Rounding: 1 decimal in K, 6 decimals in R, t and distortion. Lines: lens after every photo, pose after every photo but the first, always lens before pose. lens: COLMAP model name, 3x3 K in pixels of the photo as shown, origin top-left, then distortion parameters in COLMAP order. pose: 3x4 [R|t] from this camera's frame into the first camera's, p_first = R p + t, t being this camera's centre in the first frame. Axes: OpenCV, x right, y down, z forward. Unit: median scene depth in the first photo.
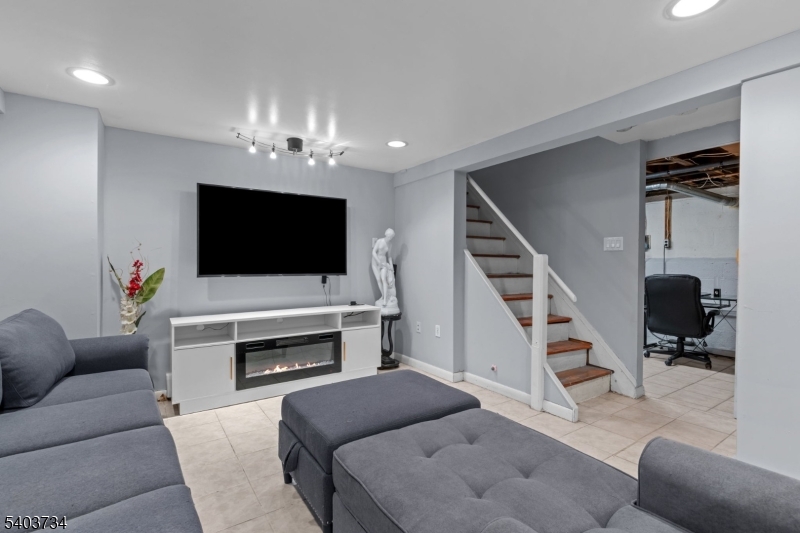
lens RADIAL K [[378.6, 0, 400.0], [0, 378.6, 266.5], [0, 0, 1]] dist [-0.000595, -0.000147]
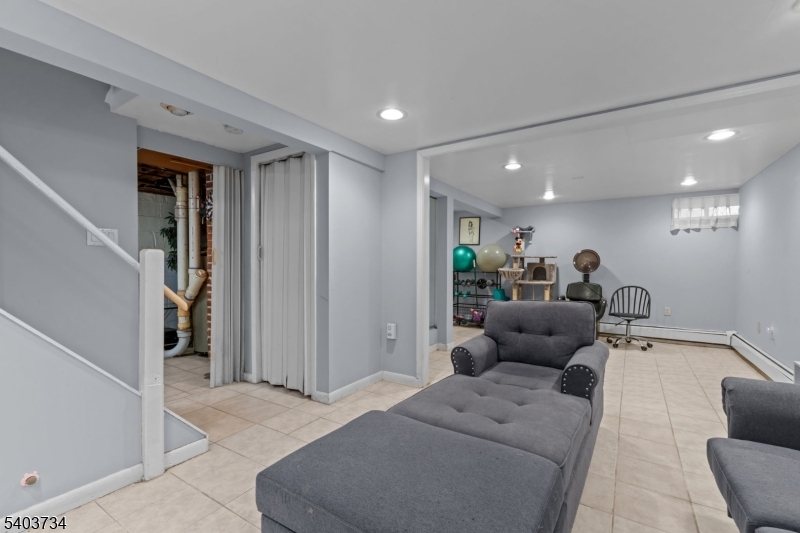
lens RADIAL K [[366.1, 0, 402.7], [0, 366.1, 263.5], [0, 0, 1]] dist [0.000078, 0.000170]
pose [[-0.403521, -0.005698, 0.914953, -0.372270], [0.009240, 0.999904, 0.010302, -0.008080], [-0.914924, 0.012611, -0.403430, 0.750976]]
